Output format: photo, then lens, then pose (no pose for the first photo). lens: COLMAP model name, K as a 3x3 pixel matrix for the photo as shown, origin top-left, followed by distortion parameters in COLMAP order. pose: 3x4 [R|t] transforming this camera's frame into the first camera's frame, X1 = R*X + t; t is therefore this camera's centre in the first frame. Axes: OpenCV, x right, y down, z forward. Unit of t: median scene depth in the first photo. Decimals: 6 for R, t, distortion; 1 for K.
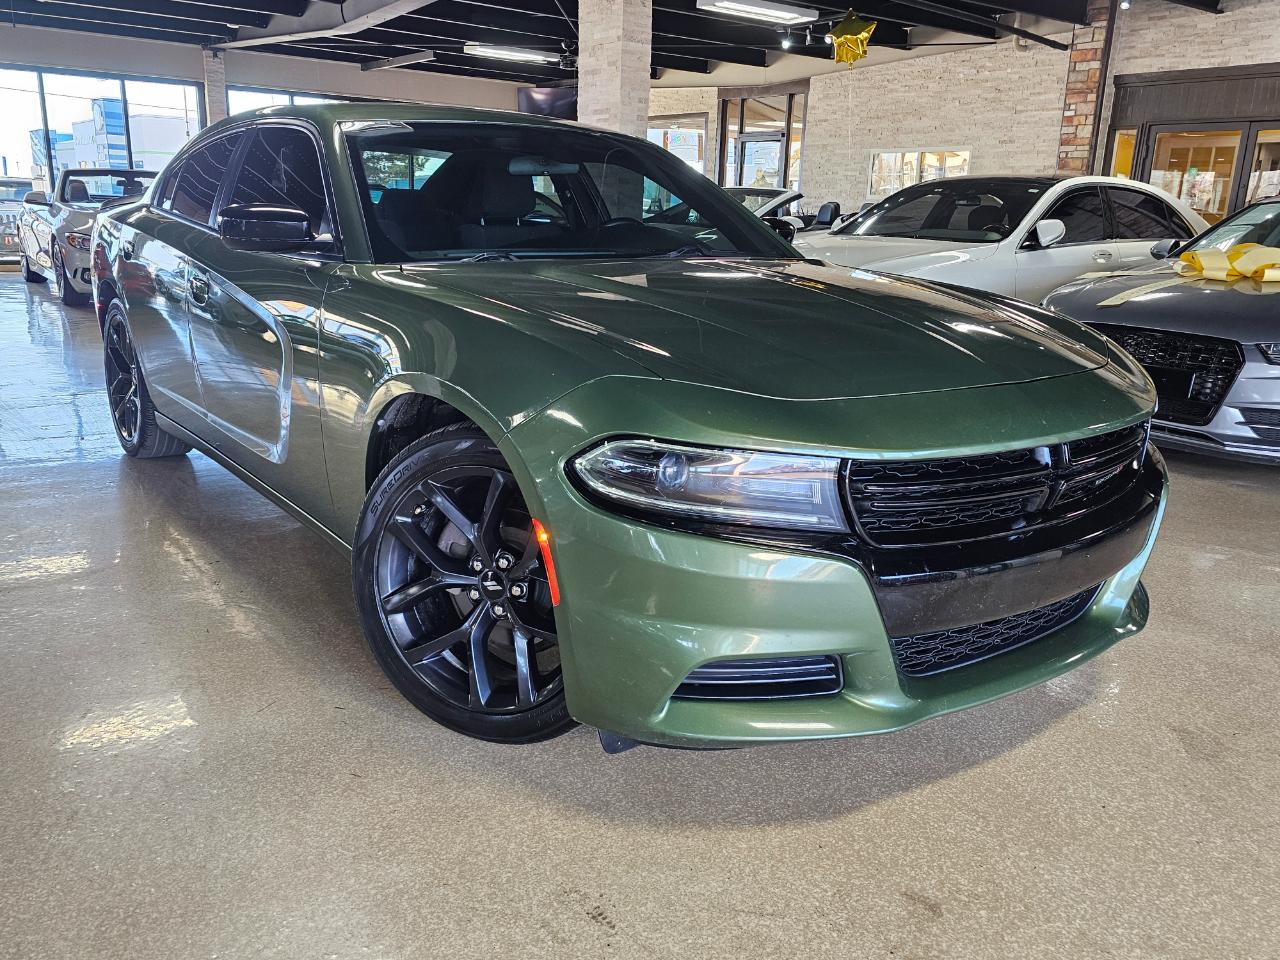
lens RADIAL K [[978.6, 0, 637.0], [0, 978.6, 484.5], [0, 0, 1]] dist [0.042094, -0.029399]
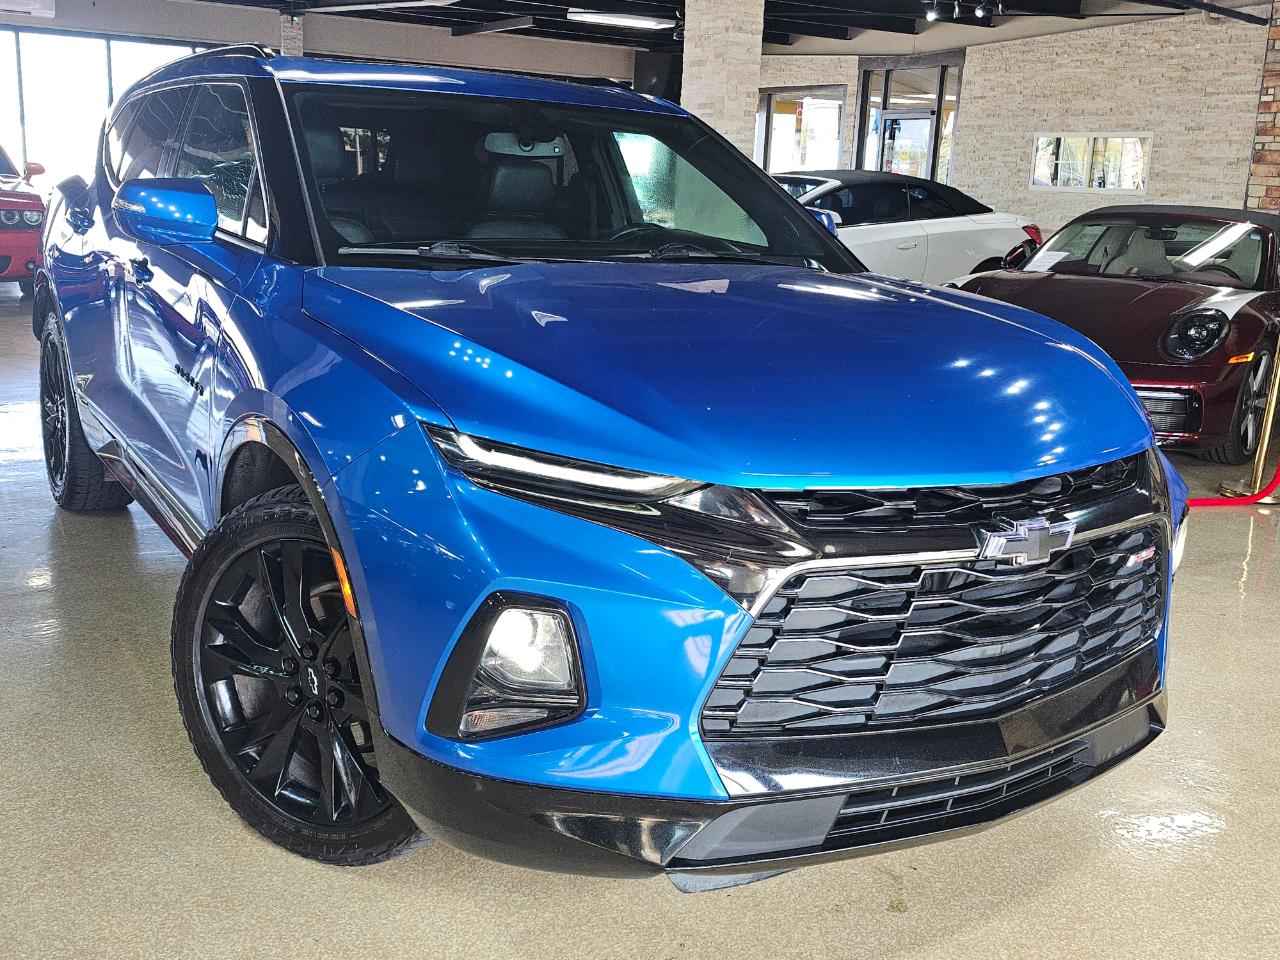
lens RADIAL K [[1192.4, 0, 654.6], [0, 1192.4, 471.7], [0, 0, 1]] dist [0.054718, -0.052907]
pose [[0.995368, 0.035806, -0.089225, 0.017897], [-0.039040, 0.998633, -0.034769, 0.001261], [0.087858, 0.038091, 0.995404, -0.065854]]
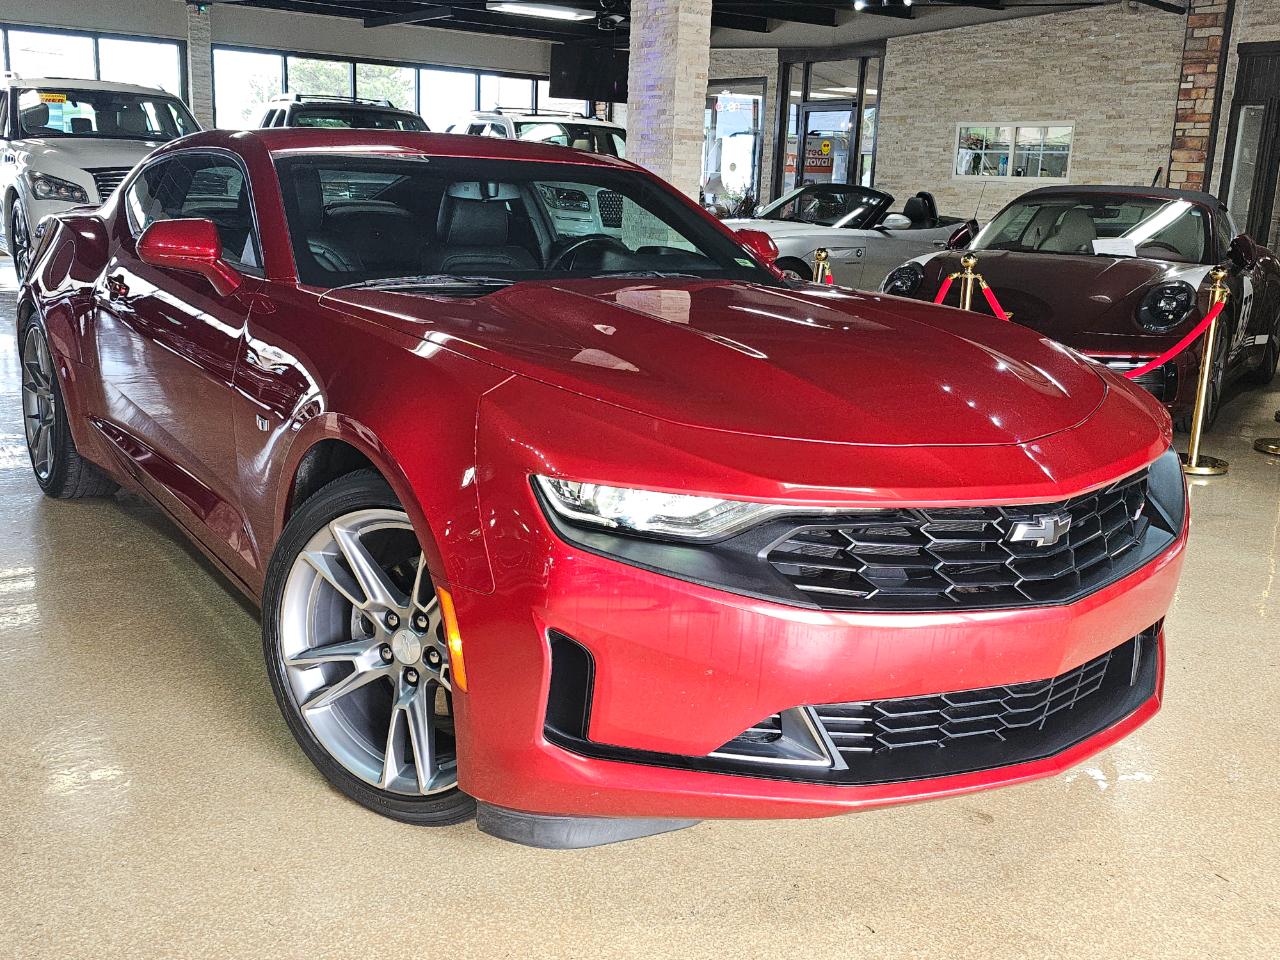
lens RADIAL K [[1198.3, 0, 640.0], [0, 1198.3, 480.0], [0, 0, 1]] dist [0.046577, -0.035797]
pose [[0.999585, 0.014385, -0.024966, -0.011118], [-0.015179, 0.999374, -0.031942, 0.012009], [0.024490, 0.032308, 0.999178, -0.063585]]
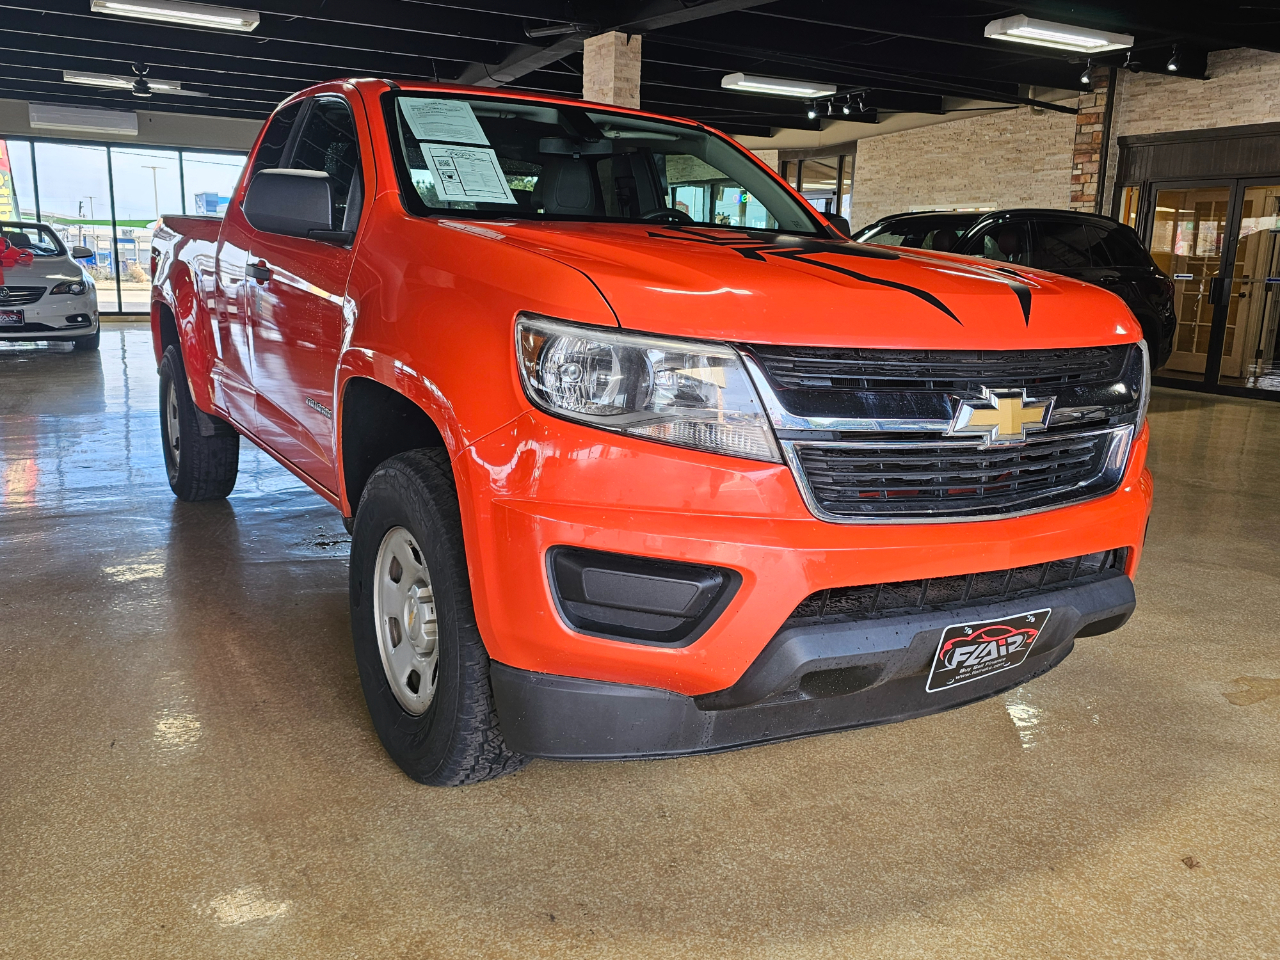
lens RADIAL K [[992.9, 0, 628.6], [0, 992.9, 482.2], [0, 0, 1]] dist [0.041152, -0.029036]
pose [[0.992009, 0.020309, -0.124522, 0.100733], [-0.027304, 0.998128, -0.054727, 0.028617], [0.123178, 0.057690, 0.990706, -0.105579]]
